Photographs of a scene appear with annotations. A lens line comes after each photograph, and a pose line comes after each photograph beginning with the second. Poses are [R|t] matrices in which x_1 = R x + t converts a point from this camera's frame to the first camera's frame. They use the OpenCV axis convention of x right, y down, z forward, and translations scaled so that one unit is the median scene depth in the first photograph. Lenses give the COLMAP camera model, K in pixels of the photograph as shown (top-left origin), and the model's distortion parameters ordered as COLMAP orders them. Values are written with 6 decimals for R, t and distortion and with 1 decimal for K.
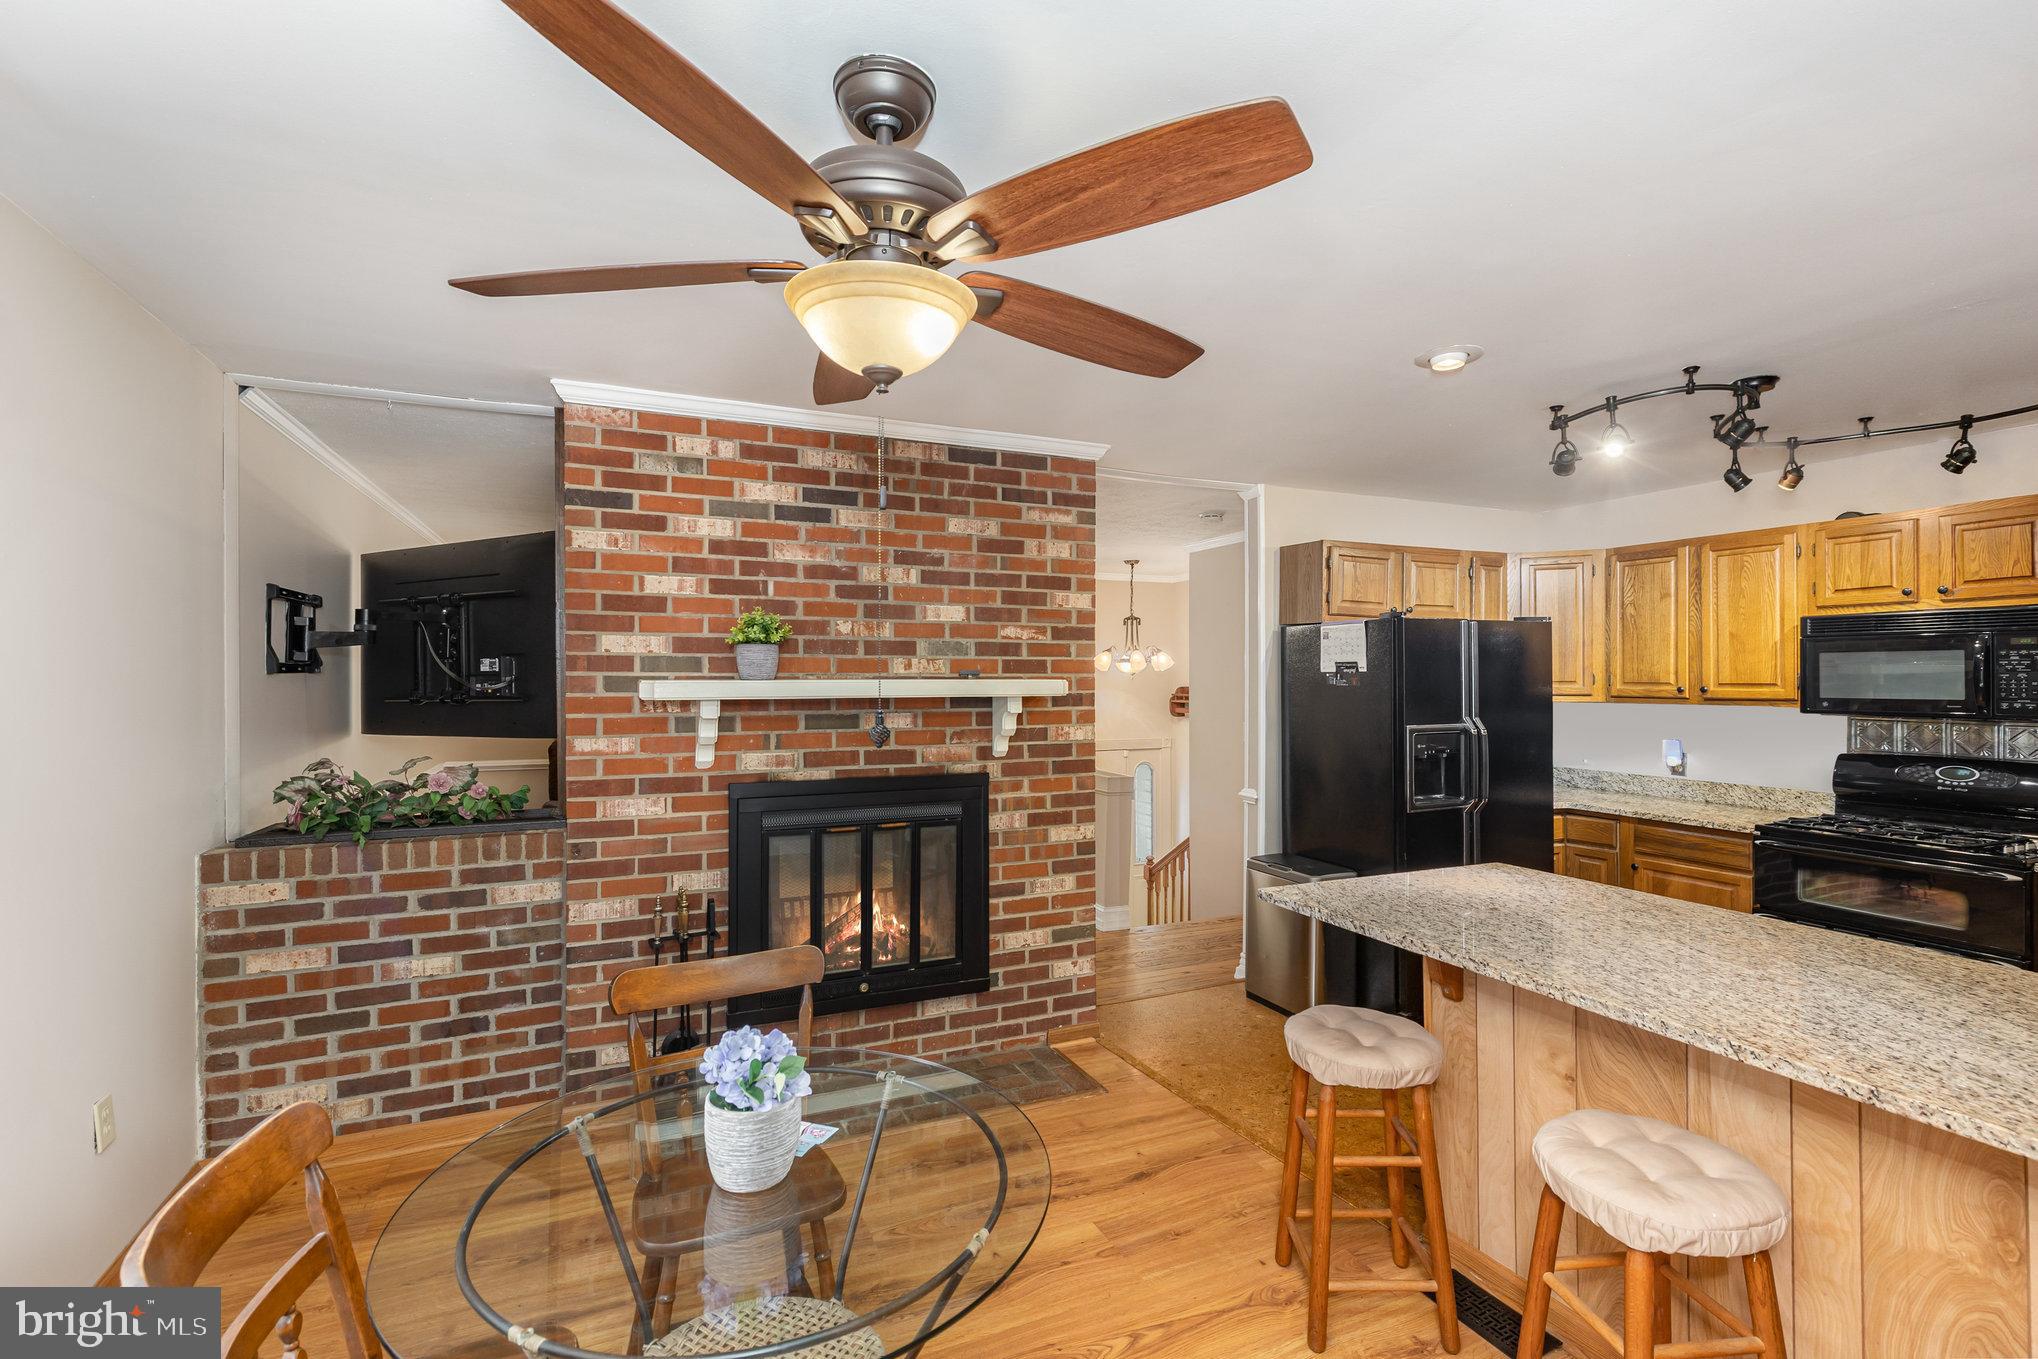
lens RADIAL K [[918.4, 0, 1017.9], [0, 918.4, 676.6], [0, 0, 1]] dist [0.007447, -0.001215]
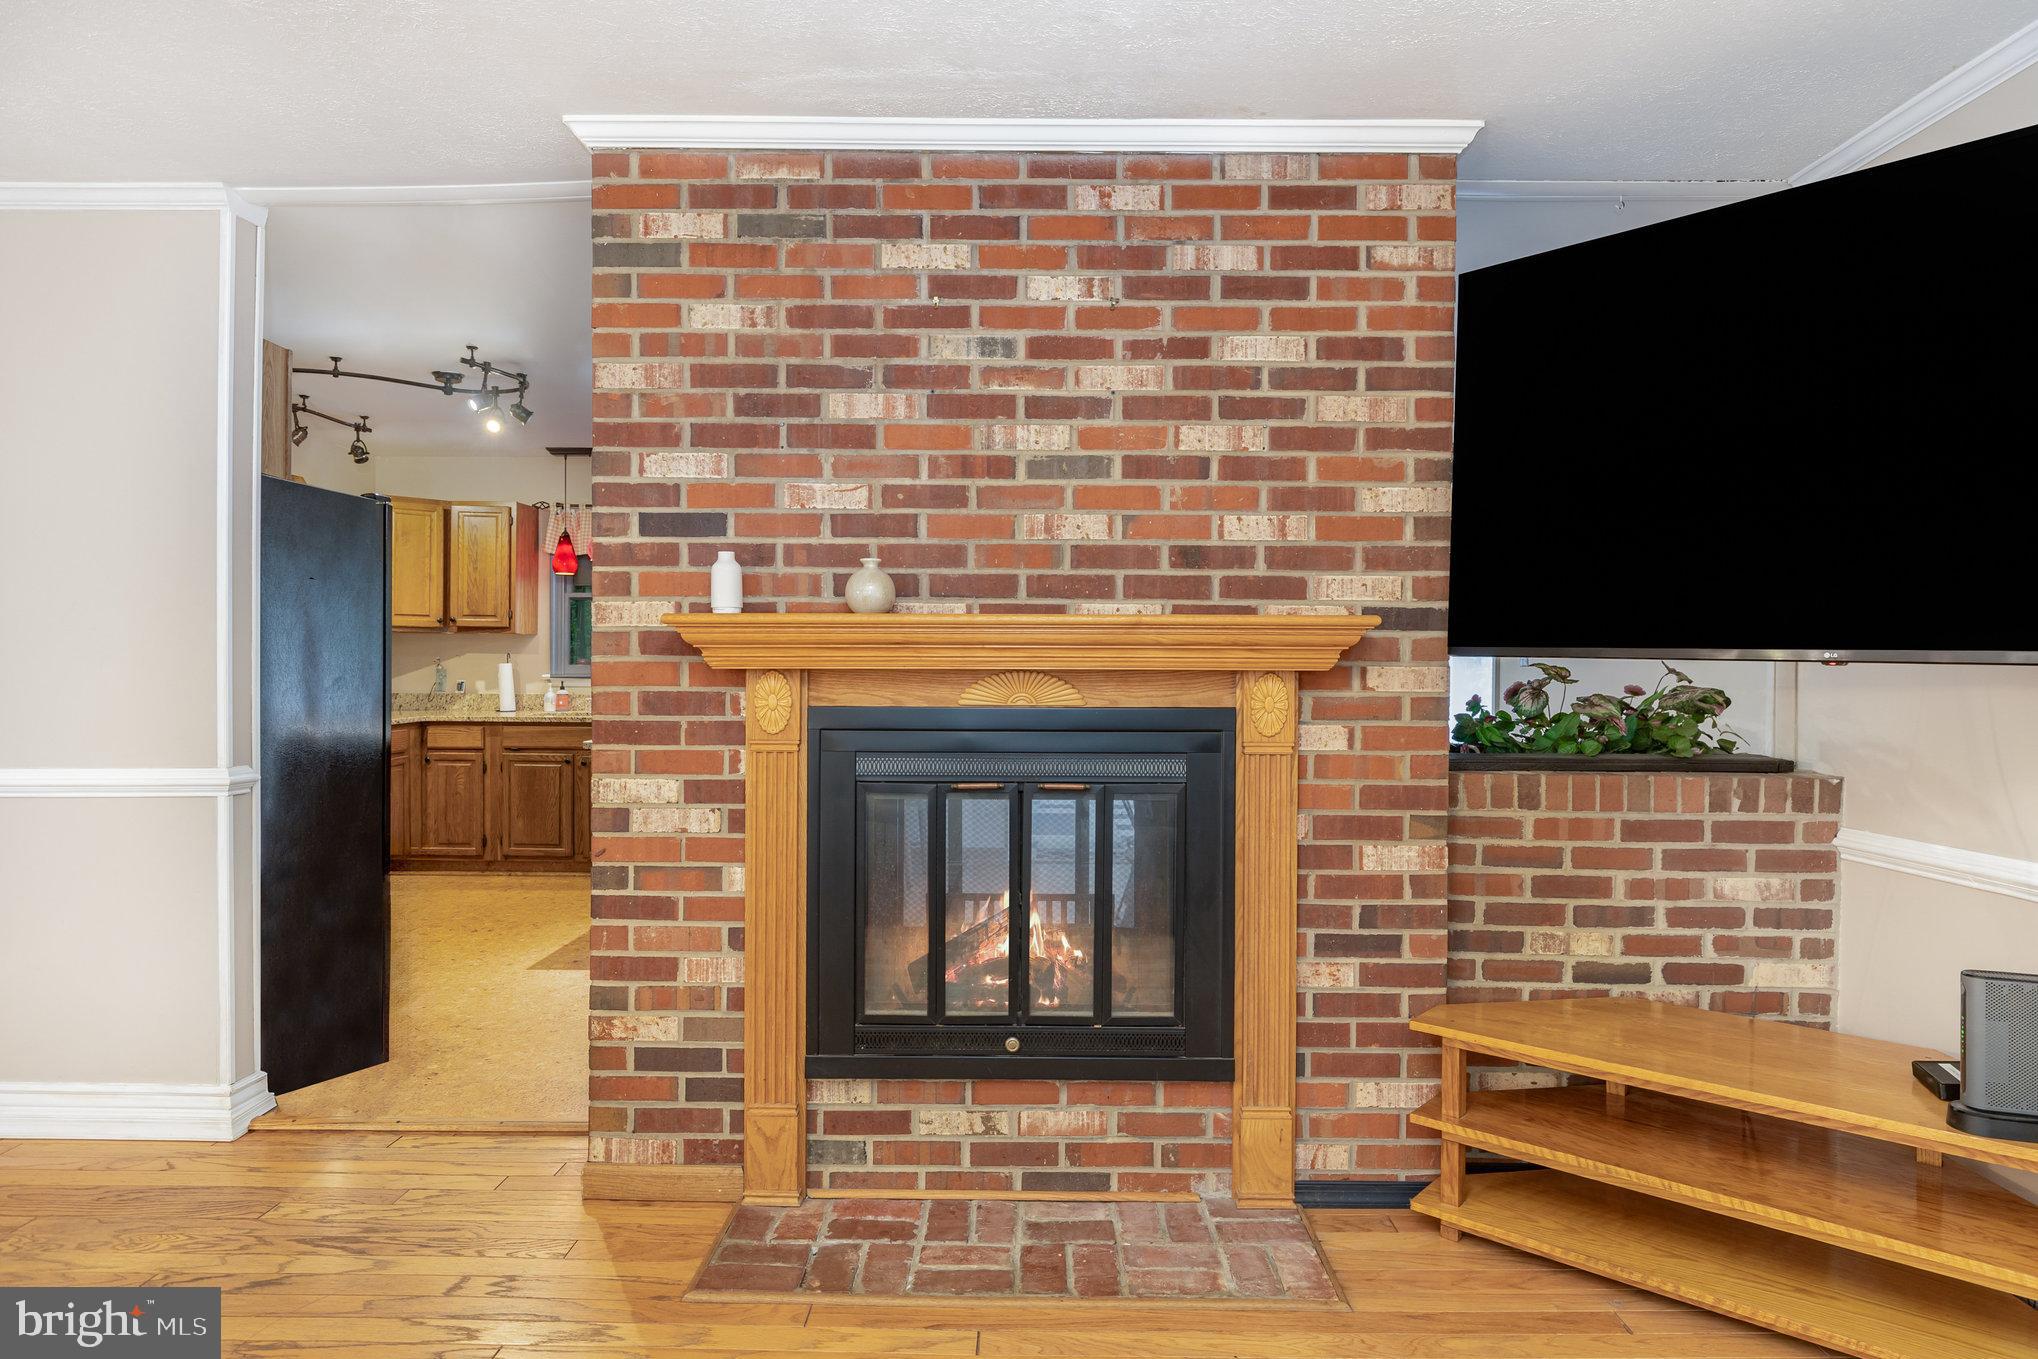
lens RADIAL K [[1181.3, 0, 1029.0], [0, 1181.3, 672.0], [0, 0, 1]] dist [0.004726, -0.008131]
pose [[-0.907950, -0.010528, 0.418946, -0.523645], [-0.007219, 0.999929, 0.009483, 0.067976], [-0.419016, 0.005586, -0.907962, 1.672394]]
